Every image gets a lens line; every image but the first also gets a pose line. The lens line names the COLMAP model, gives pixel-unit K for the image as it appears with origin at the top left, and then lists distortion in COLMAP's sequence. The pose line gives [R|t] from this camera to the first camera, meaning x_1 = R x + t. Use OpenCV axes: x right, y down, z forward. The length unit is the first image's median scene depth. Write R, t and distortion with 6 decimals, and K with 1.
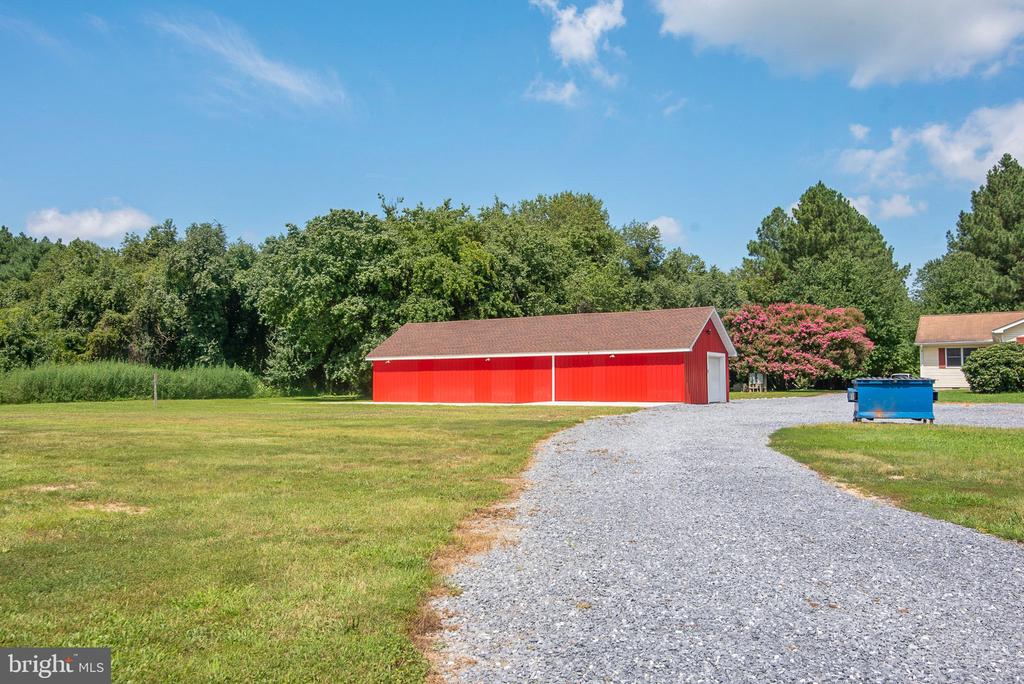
lens RADIAL K [[776.2, 0, 534.2], [0, 776.2, 359.6], [0, 0, 1]] dist [0.006628, -0.001665]
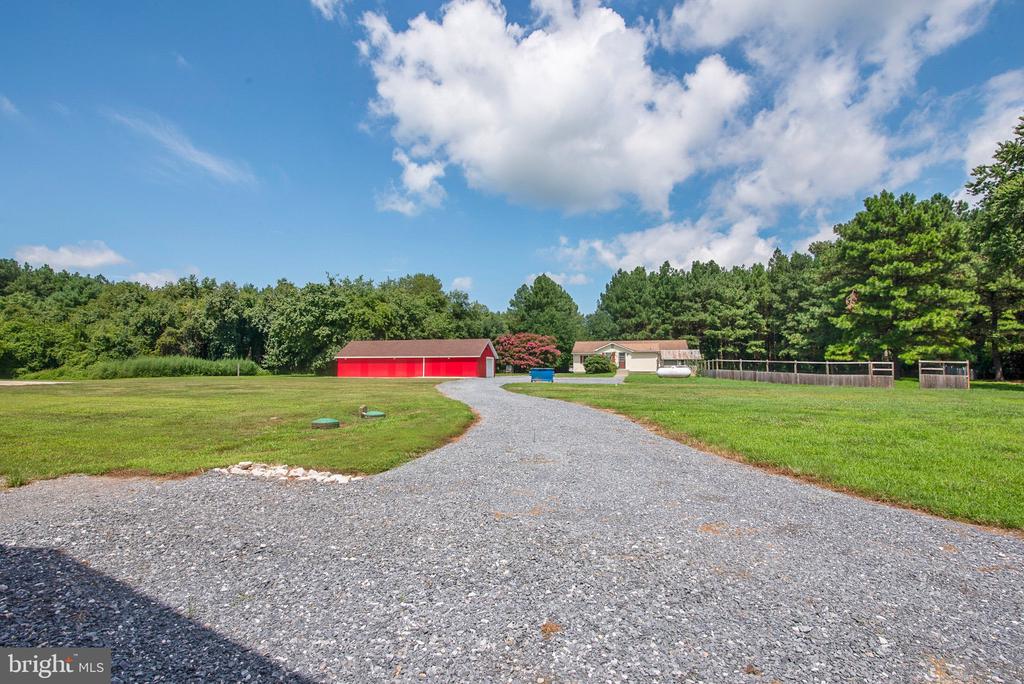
lens RADIAL K [[469.5, 0, 517.4], [0, 469.5, 348.4], [0, 0, 1]] dist [-0.013407, -0.002257]
pose [[0.958030, 0.019012, 0.286035, -0.075293], [-0.014928, 0.999753, -0.016452, -0.008418], [-0.286277, 0.011492, 0.958078, -0.286720]]
